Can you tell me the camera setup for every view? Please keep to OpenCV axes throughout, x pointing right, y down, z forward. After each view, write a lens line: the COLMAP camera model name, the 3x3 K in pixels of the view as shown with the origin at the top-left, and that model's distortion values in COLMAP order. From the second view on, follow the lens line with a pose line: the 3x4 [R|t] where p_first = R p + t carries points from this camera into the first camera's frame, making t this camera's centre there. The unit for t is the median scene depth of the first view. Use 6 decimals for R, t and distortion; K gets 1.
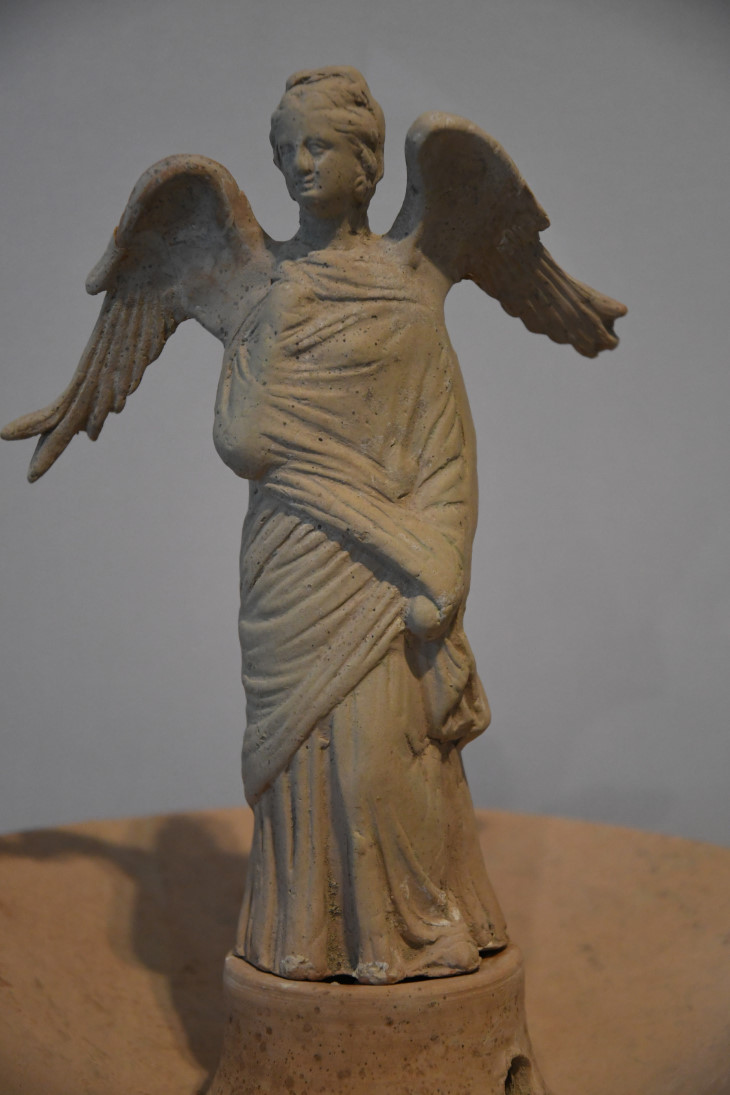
lens RADIAL K [[2124.4, 0, 368.0], [0, 2124.4, 548.5], [0, 0, 1]] dist [0.160092, 0.000000]
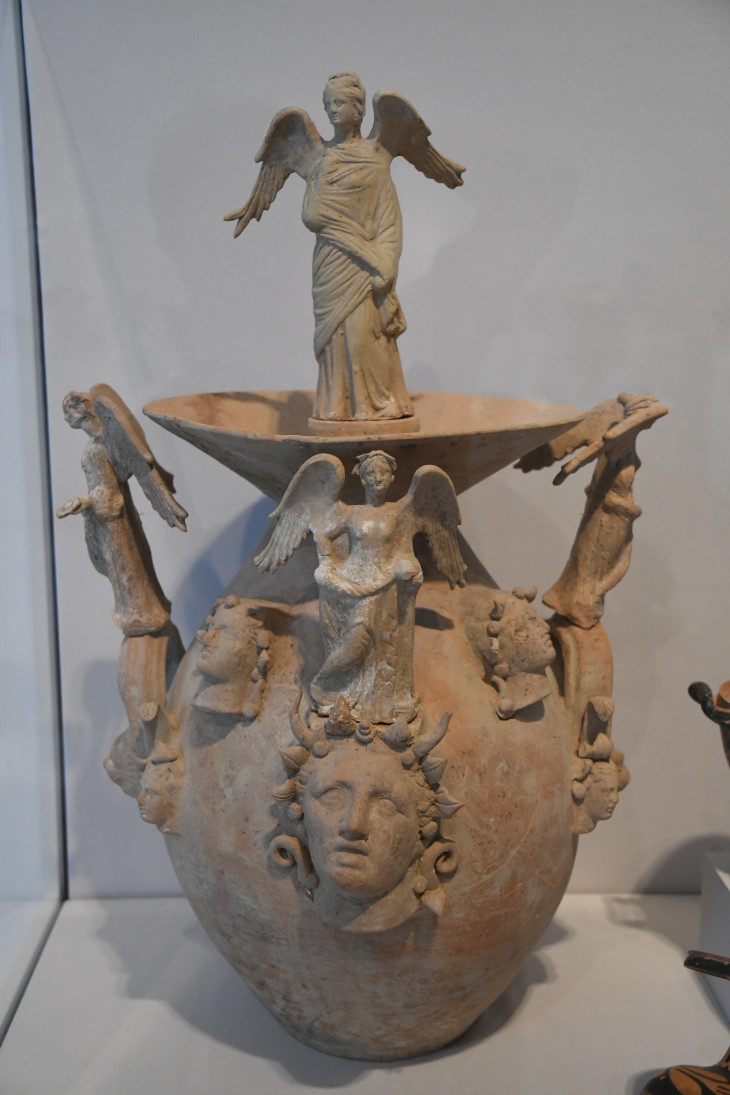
lens RADIAL K [[1337.3, 0, 358.6], [0, 1337.3, 548.6], [0, 0, 1]] dist [0.077126, 0.000000]
pose [[0.997280, 0.012889, -0.072576, 0.125873], [-0.003851, 0.992359, 0.123327, 0.152035], [0.073611, -0.122712, 0.989709, -0.712988]]
